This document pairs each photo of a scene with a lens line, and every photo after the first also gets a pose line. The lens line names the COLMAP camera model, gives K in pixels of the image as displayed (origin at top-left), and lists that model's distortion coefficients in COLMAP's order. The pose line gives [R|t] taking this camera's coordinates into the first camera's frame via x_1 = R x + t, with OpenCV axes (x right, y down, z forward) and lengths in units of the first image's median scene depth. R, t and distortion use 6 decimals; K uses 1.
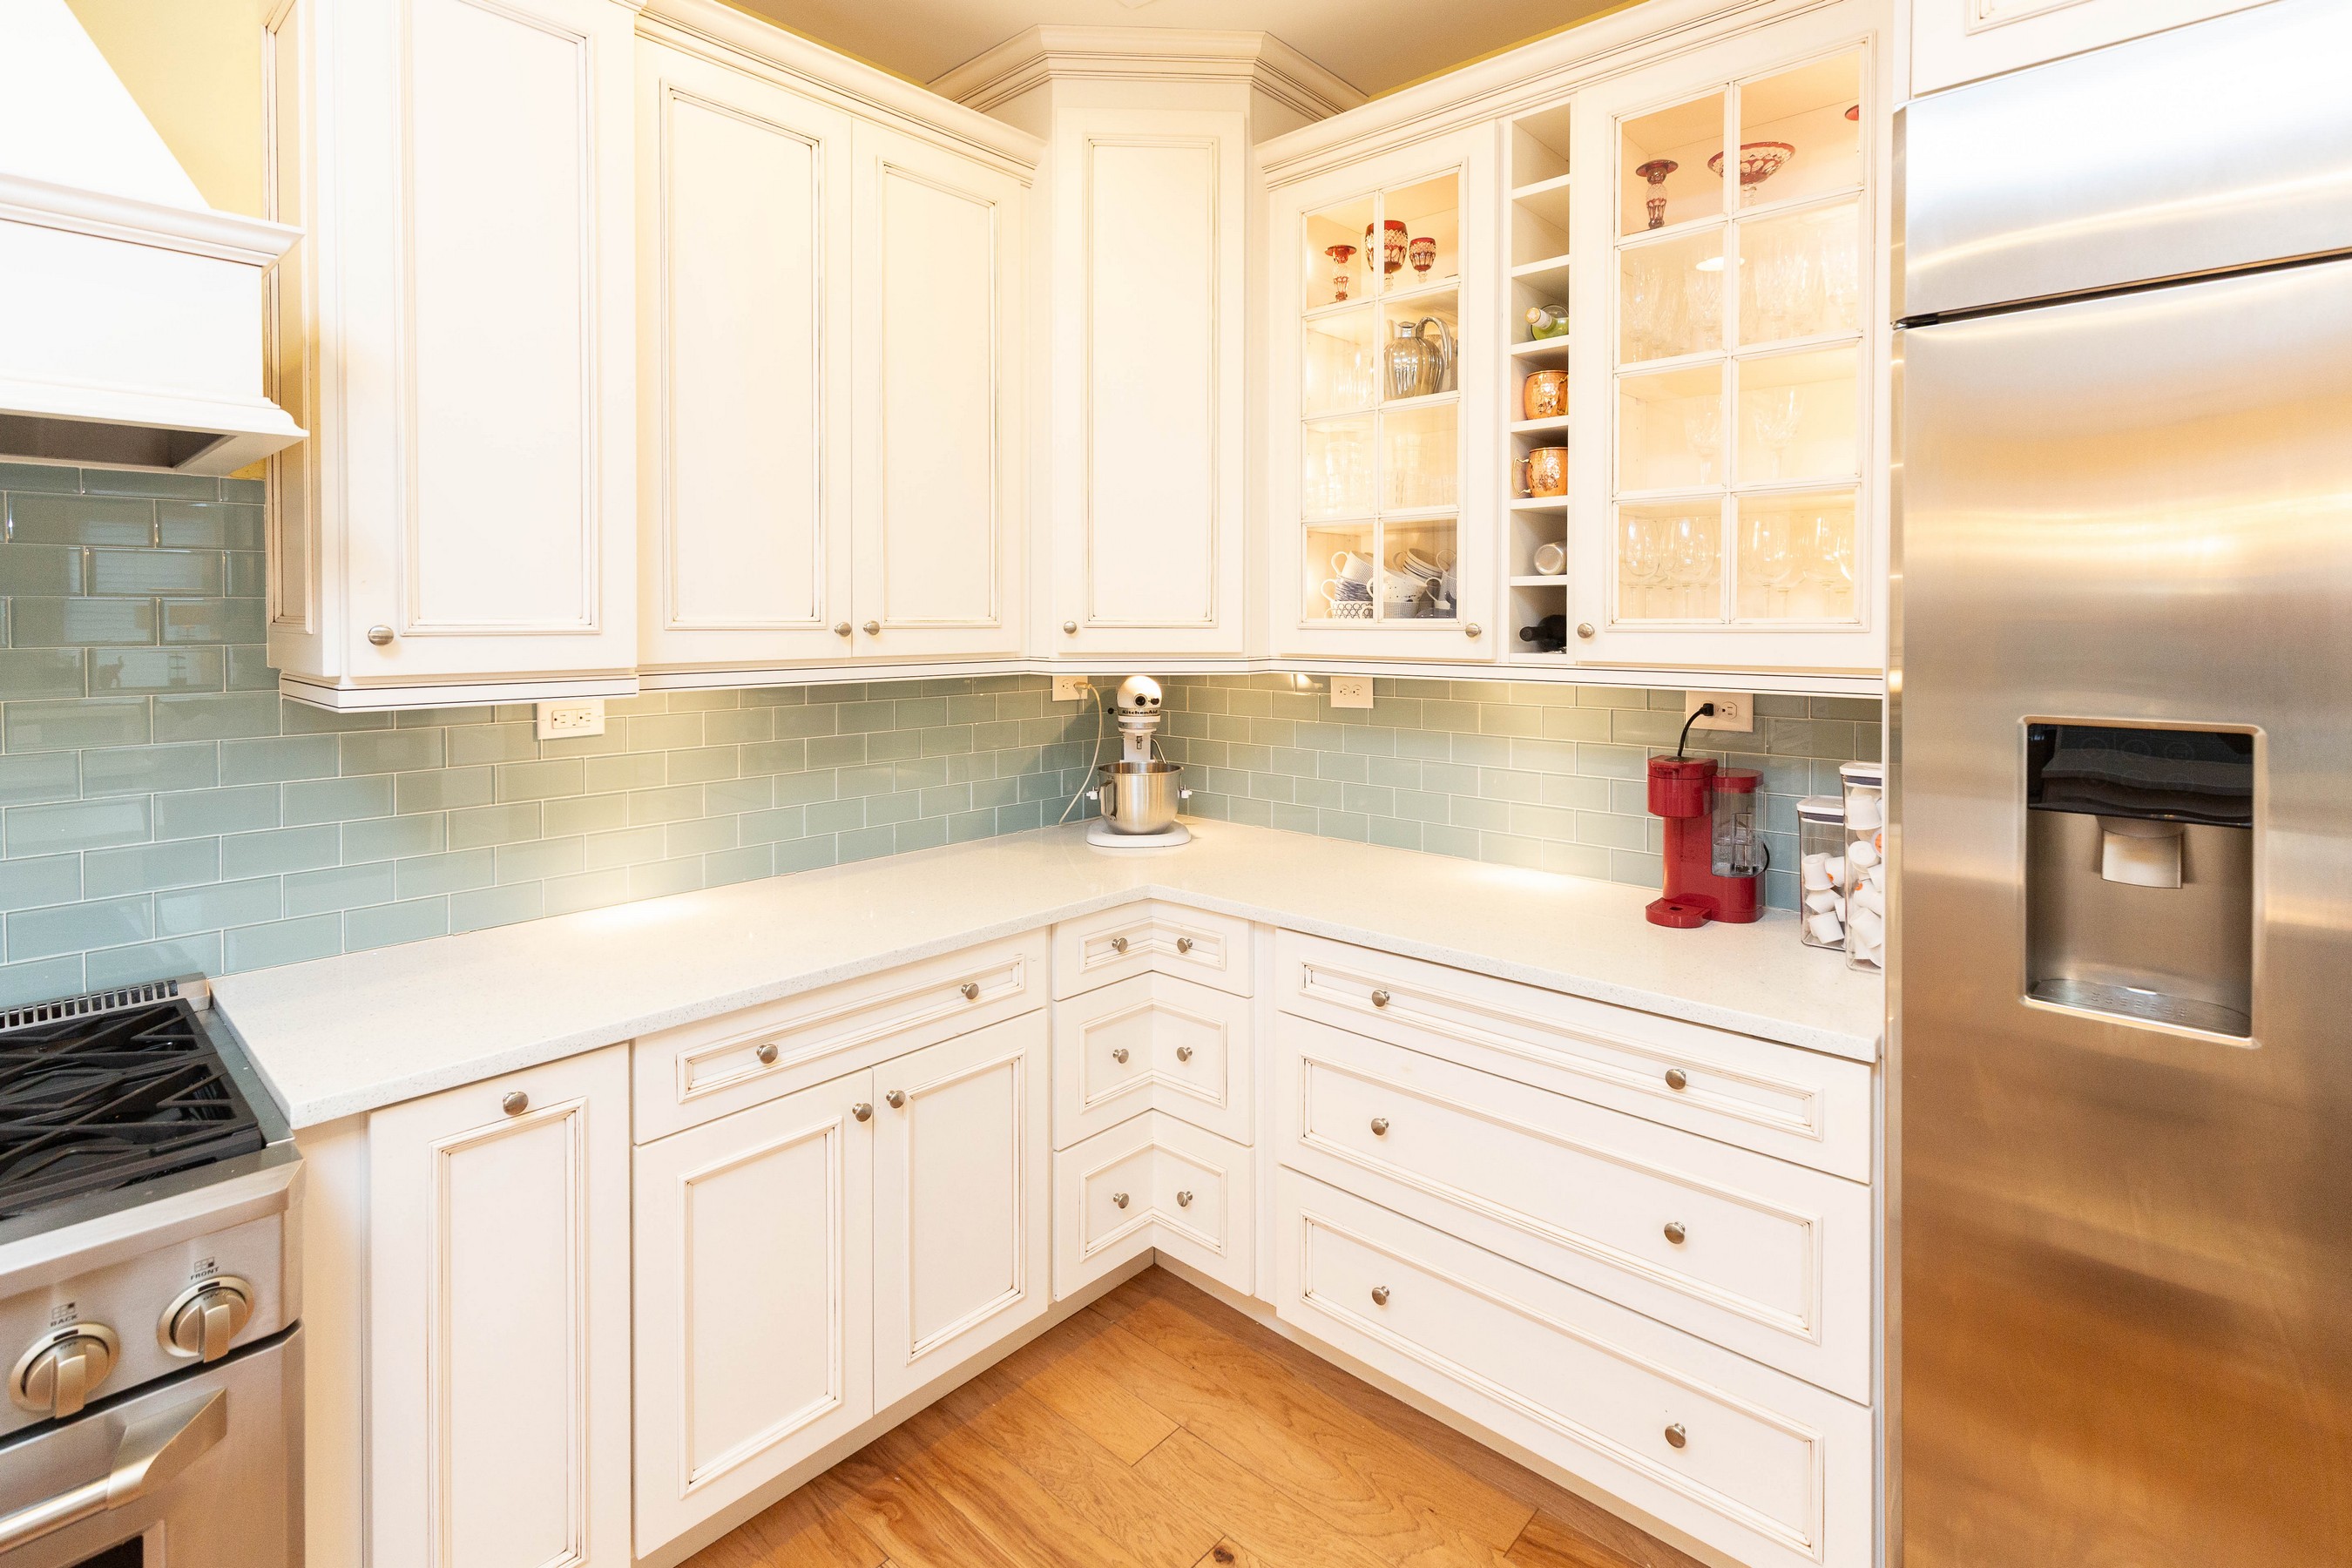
lens RADIAL K [[1088.7, 0, 1213.6], [0, 1088.7, 633.9], [0, 0, 1]] dist [0.008312, -0.002165]
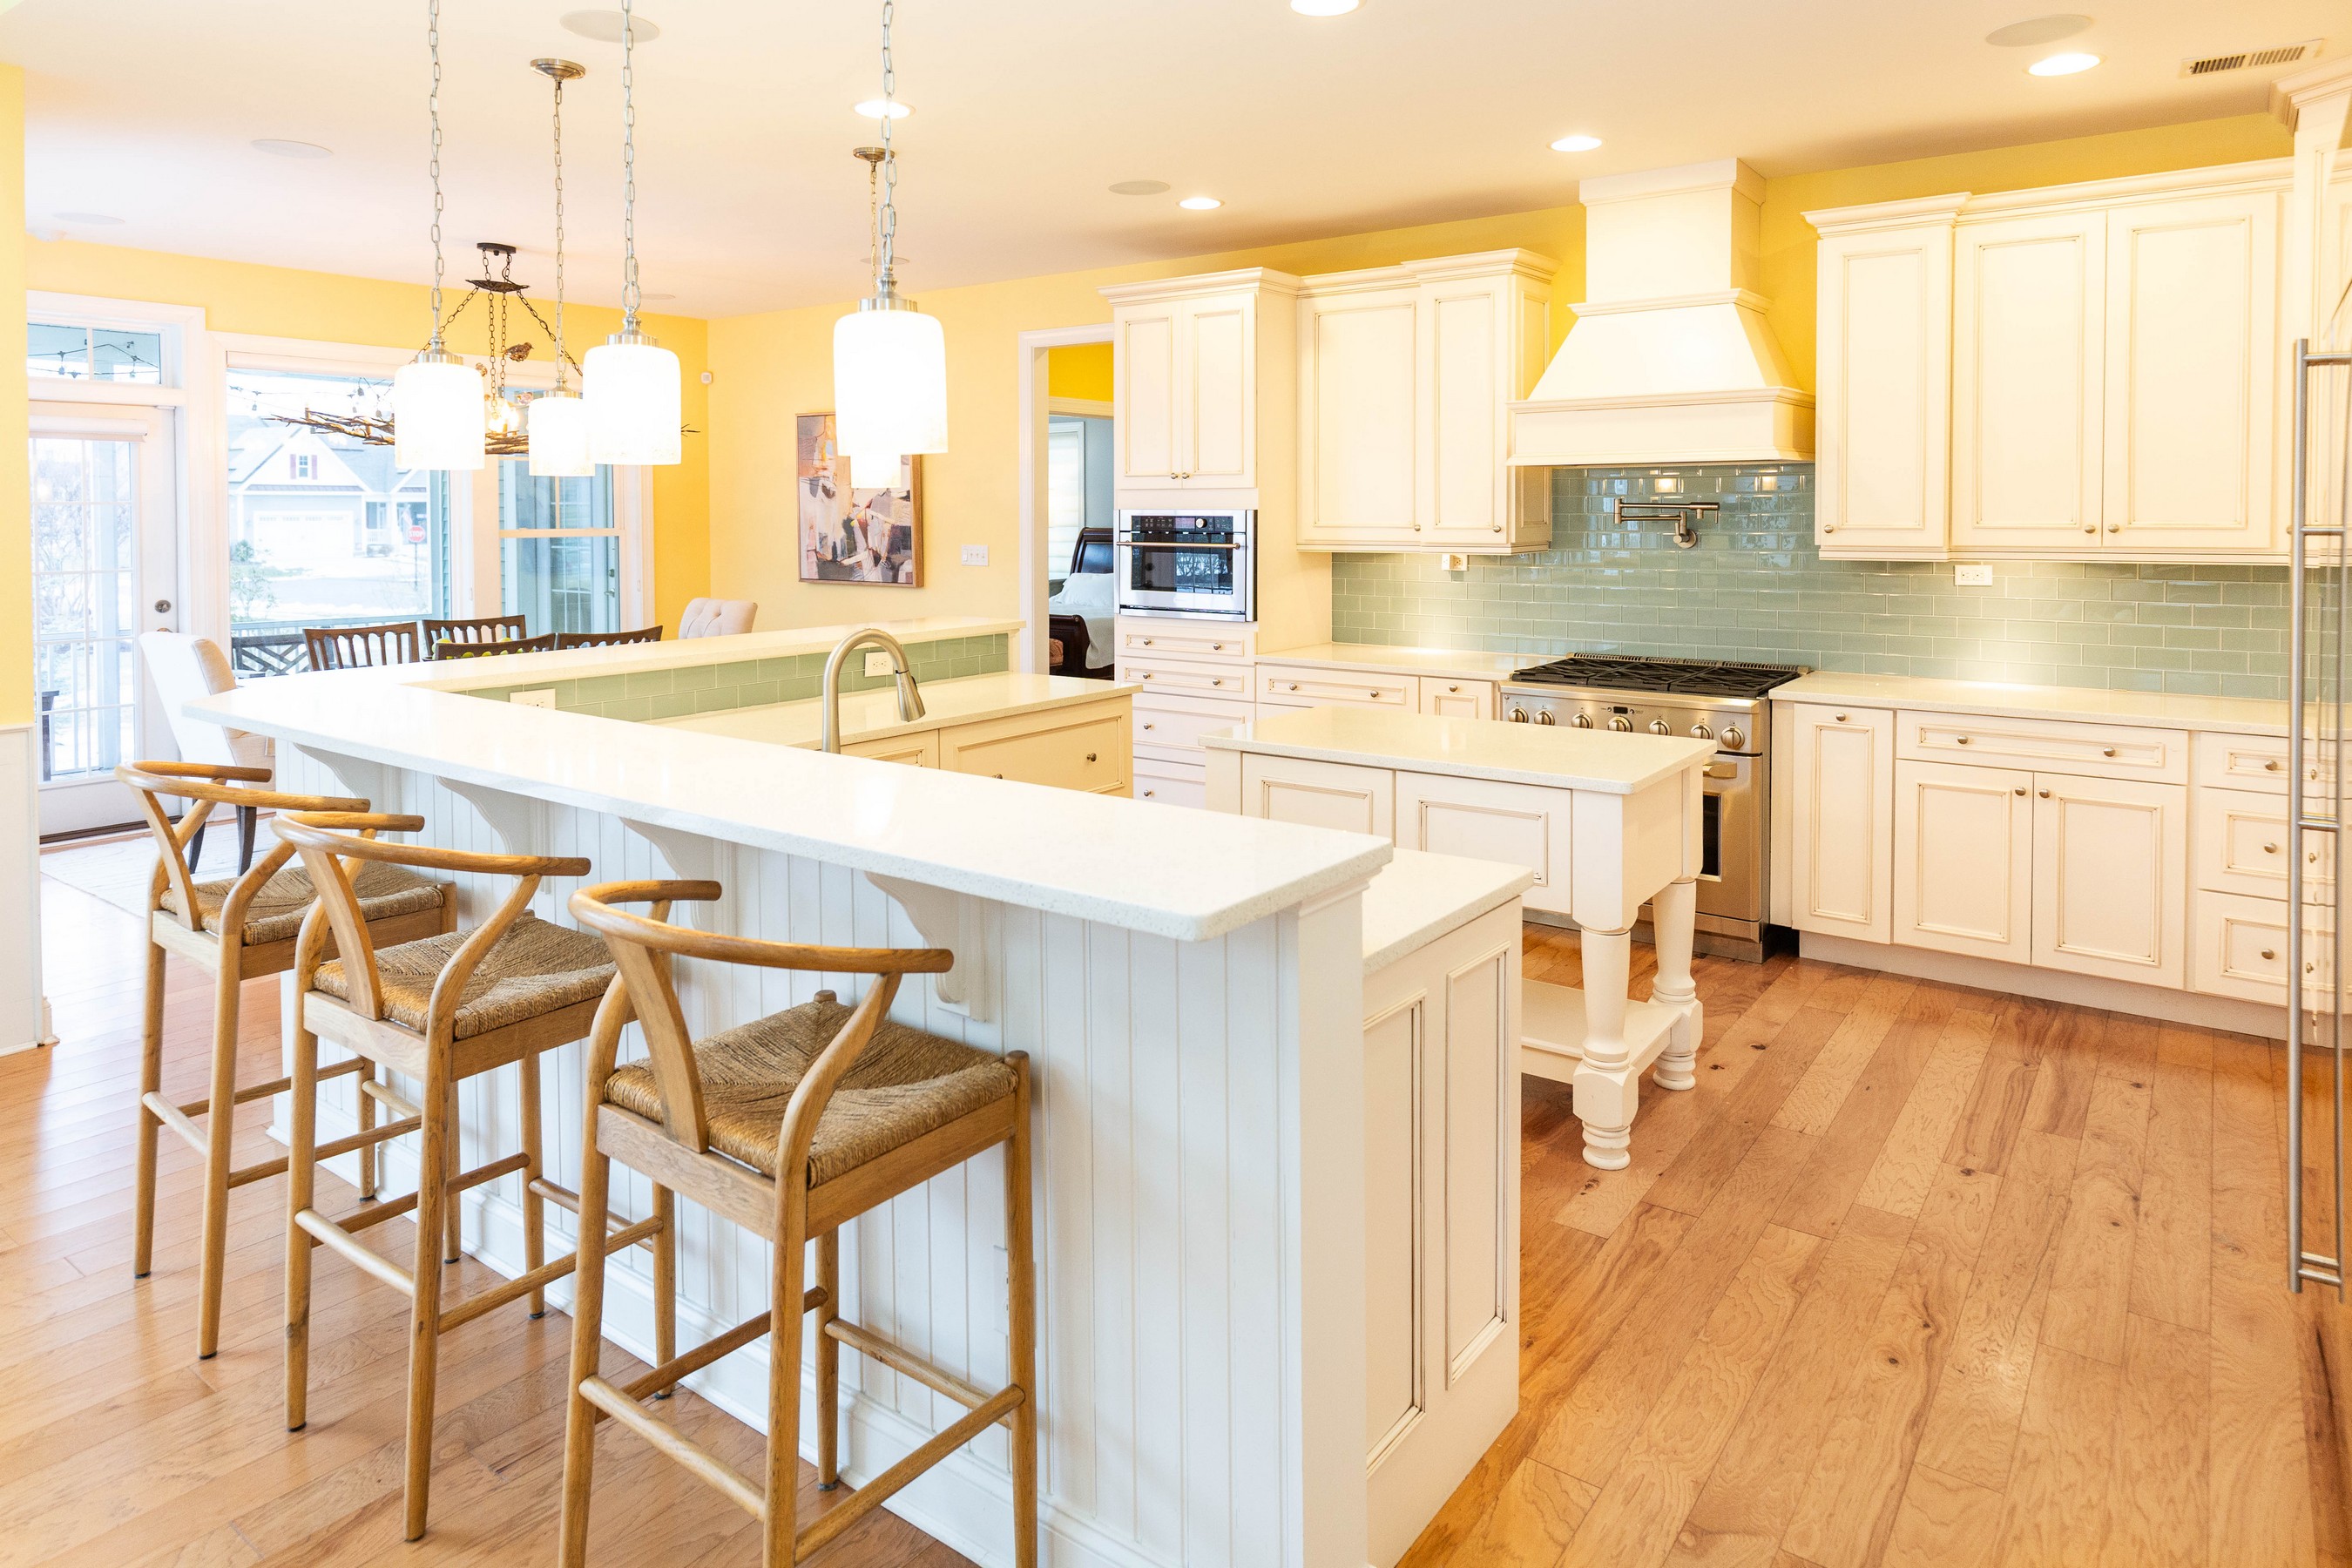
lens RADIAL K [[1404.8, 0, 1171.6], [0, 1404.8, 544.7], [0, 0, 1]] dist [0.036265, -0.000658]
pose [[0.071046, 0.025078, -0.997158, 1.686495], [-0.009355, 0.999657, 0.024474, -0.020453], [0.997429, 0.007589, 0.071257, -0.520435]]
